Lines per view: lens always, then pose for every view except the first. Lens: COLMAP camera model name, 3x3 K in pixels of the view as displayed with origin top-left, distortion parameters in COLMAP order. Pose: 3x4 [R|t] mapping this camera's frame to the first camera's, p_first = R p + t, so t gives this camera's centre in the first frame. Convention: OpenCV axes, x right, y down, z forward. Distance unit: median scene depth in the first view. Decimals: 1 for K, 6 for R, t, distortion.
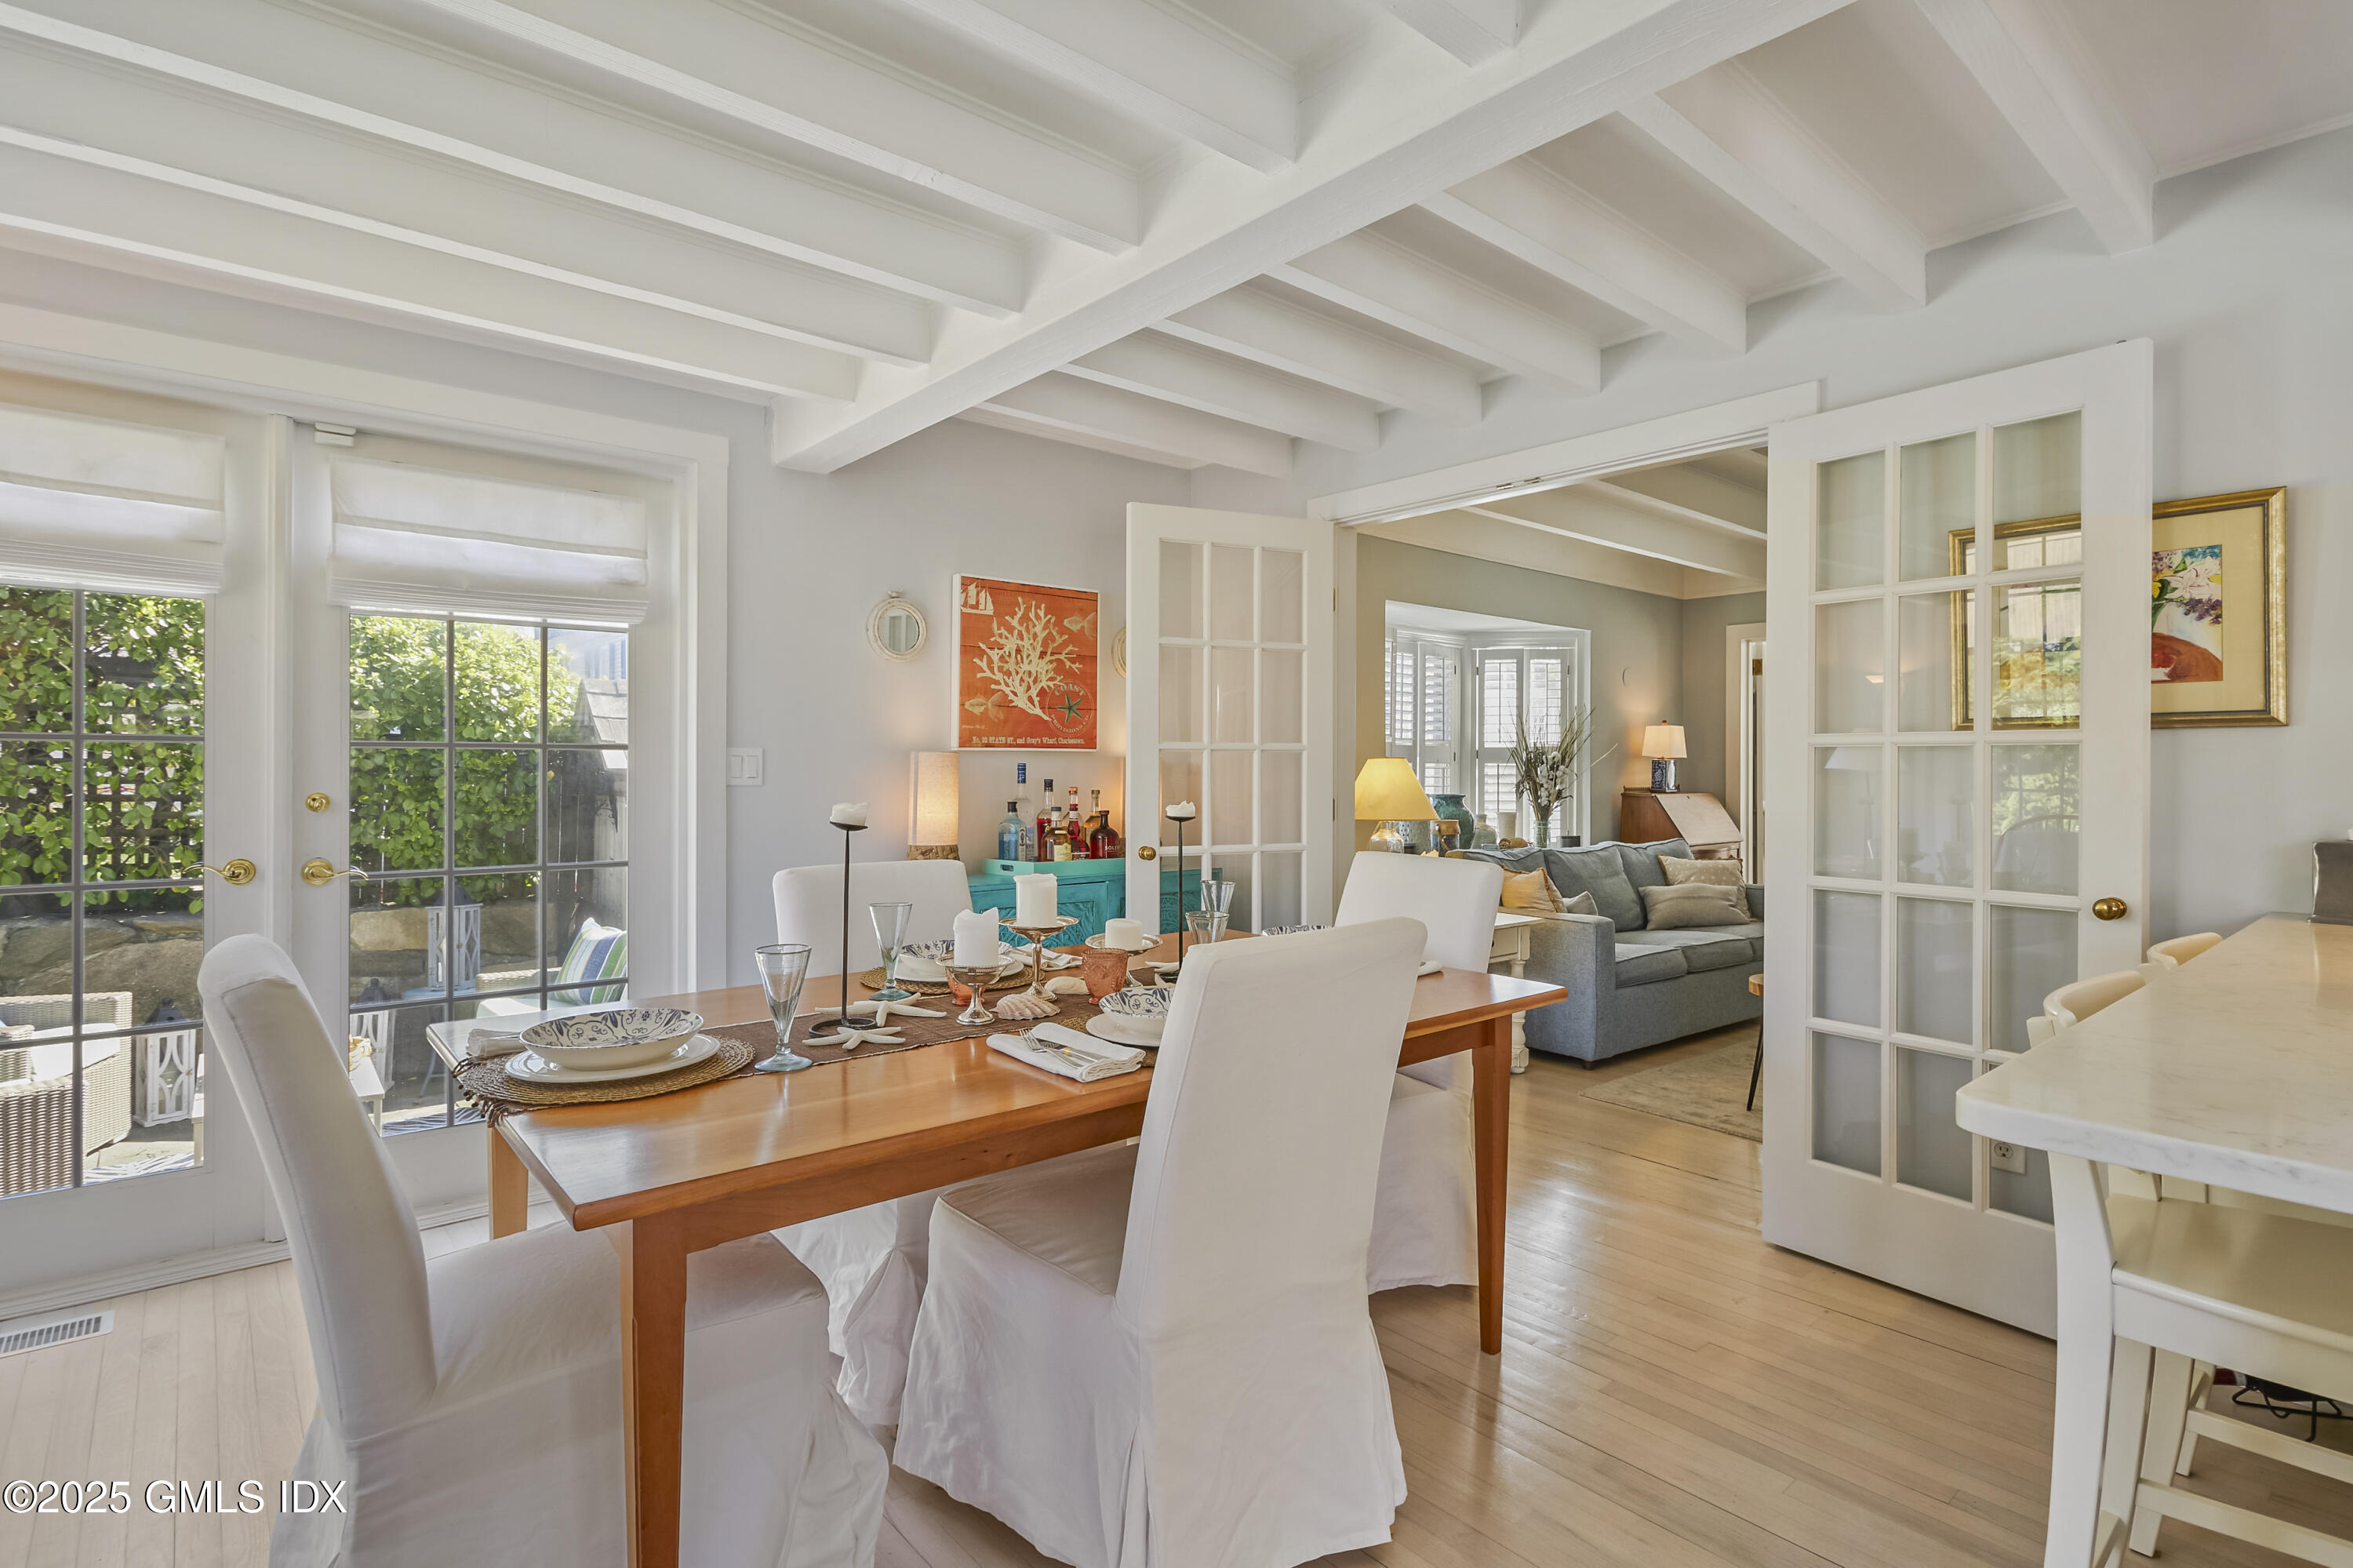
lens RADIAL K [[1144.4, 0, 1176.5], [0, 1144.4, 784.0], [0, 0, 1]] dist [-0.000138, -0.000028]
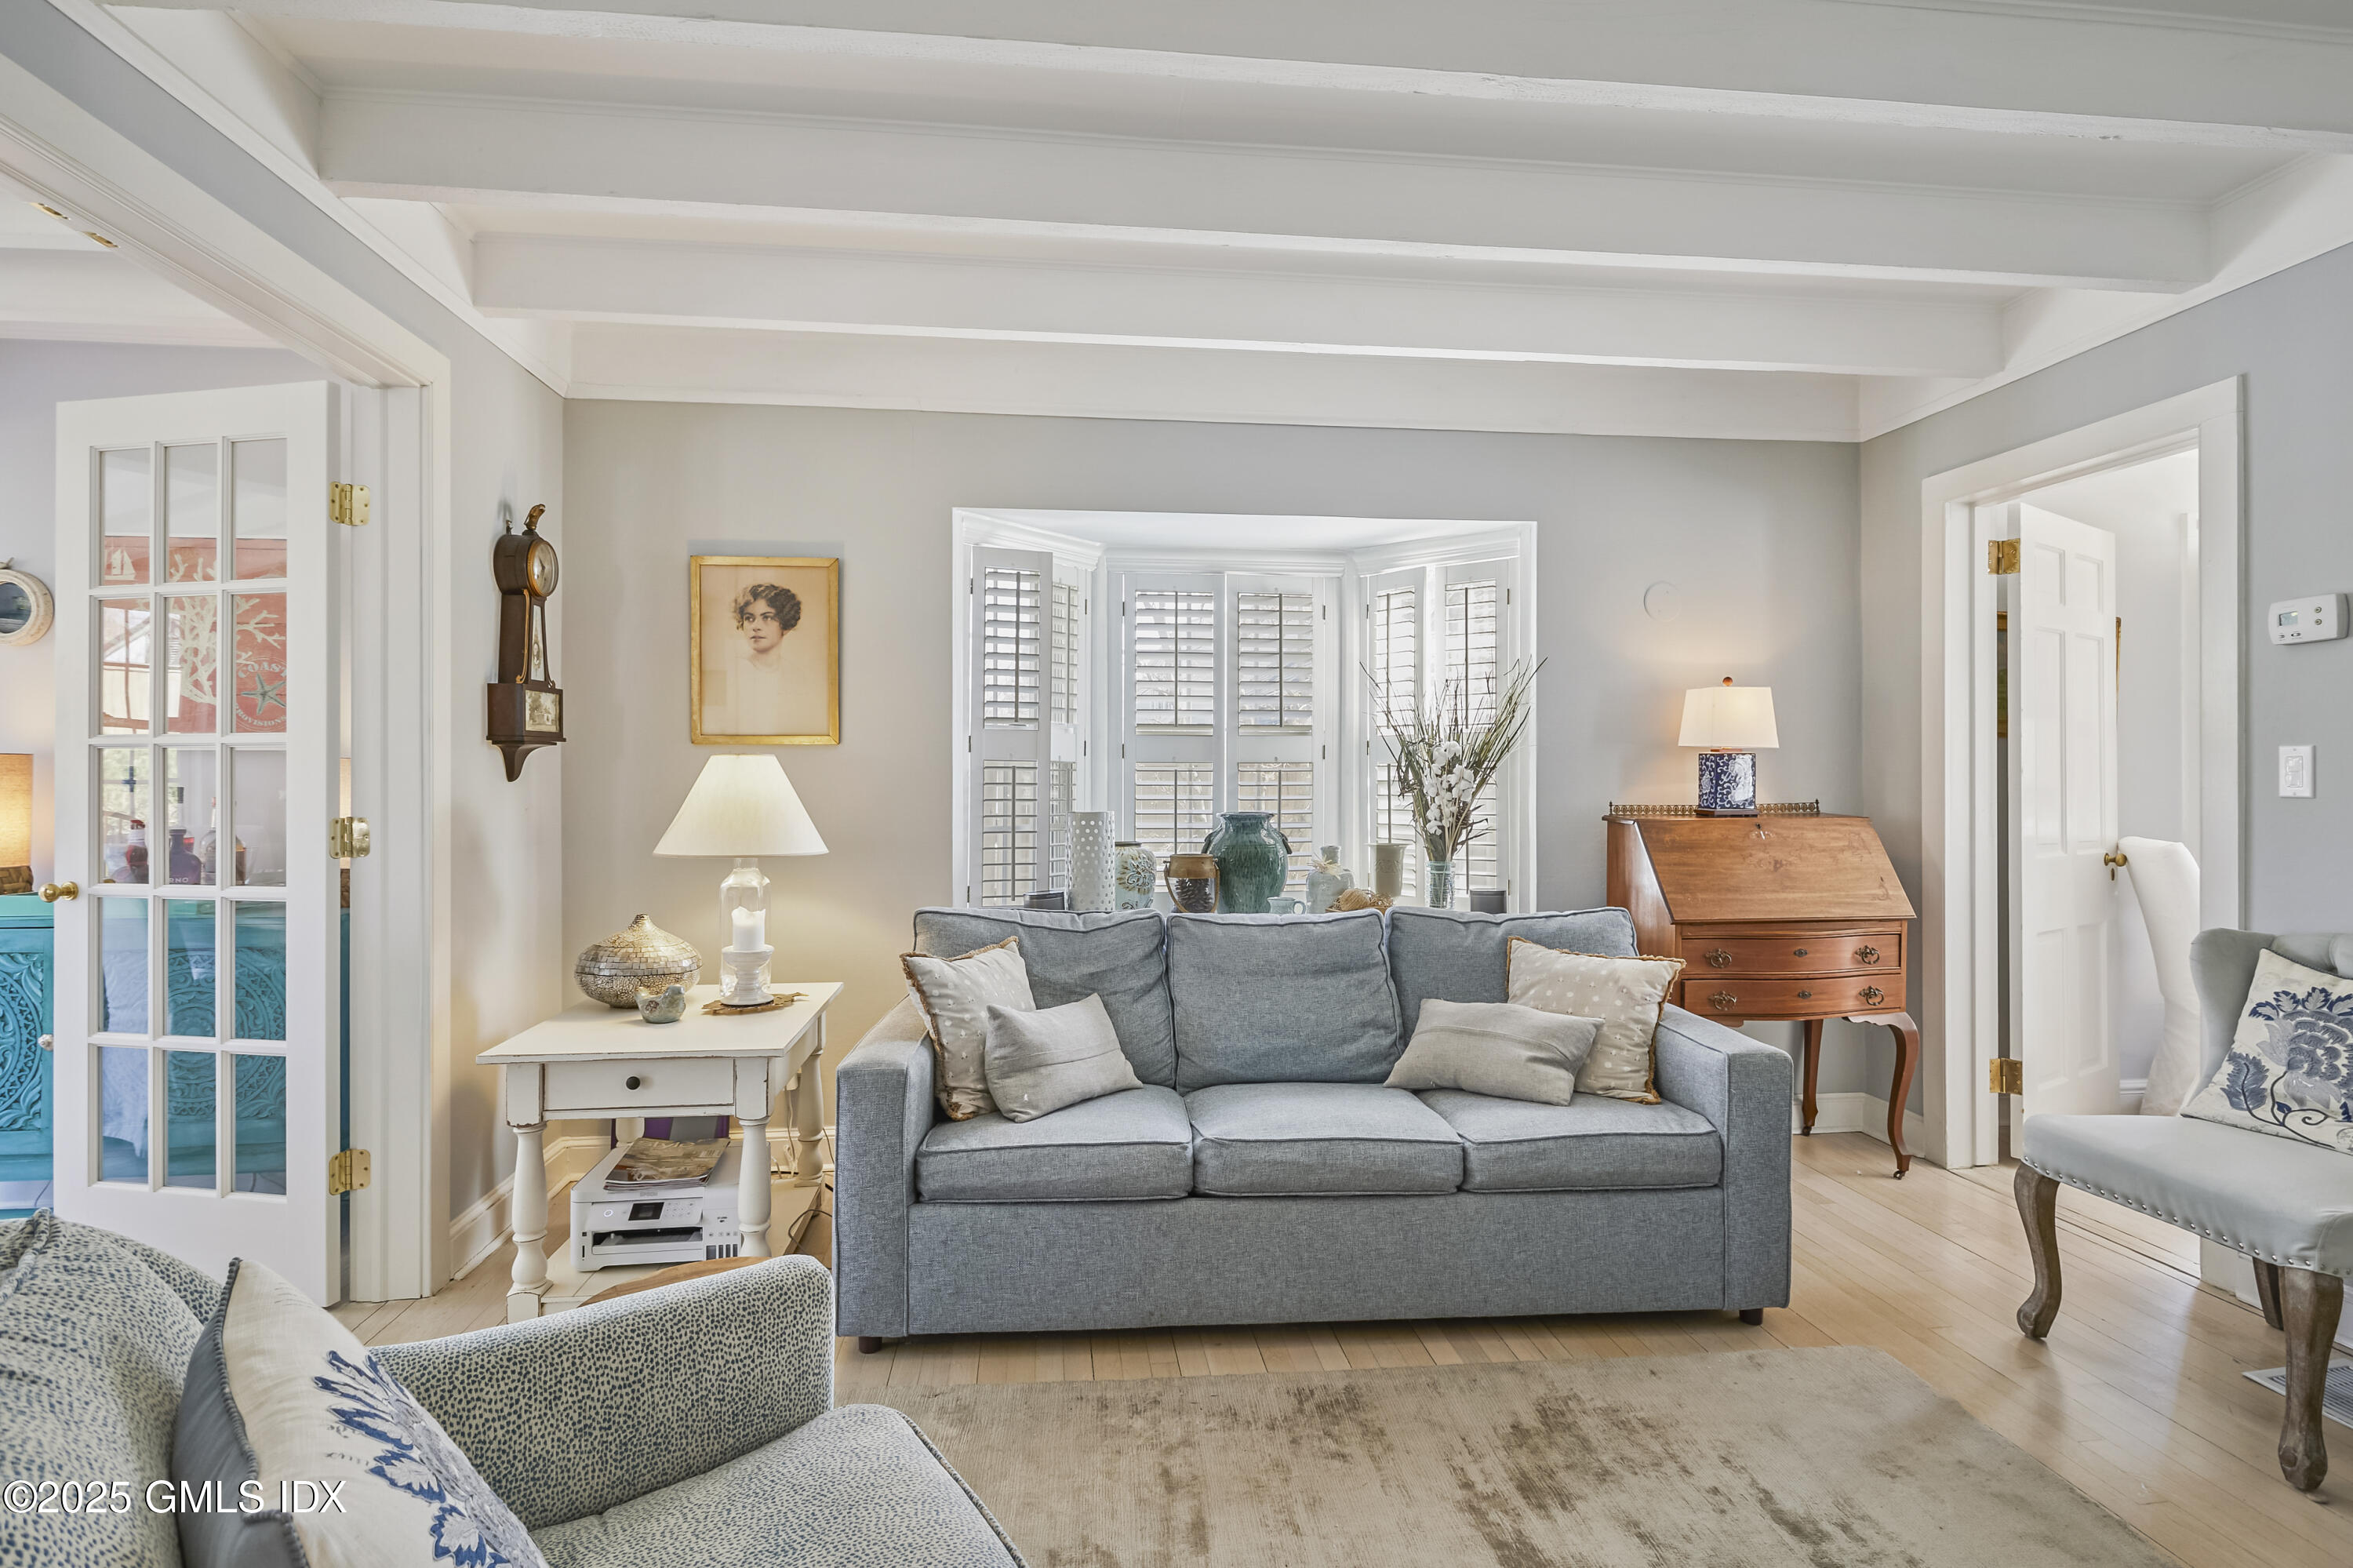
lens RADIAL K [[1164.7, 0, 1183.9], [0, 1164.7, 760.4], [0, 0, 1]] dist [-0.003217, -0.000532]
pose [[0.828022, -0.010711, -0.560593, 0.538372], [-0.005497, 0.999614, -0.027220, -0.002603], [0.560668, 0.025620, 0.827644, 0.446957]]
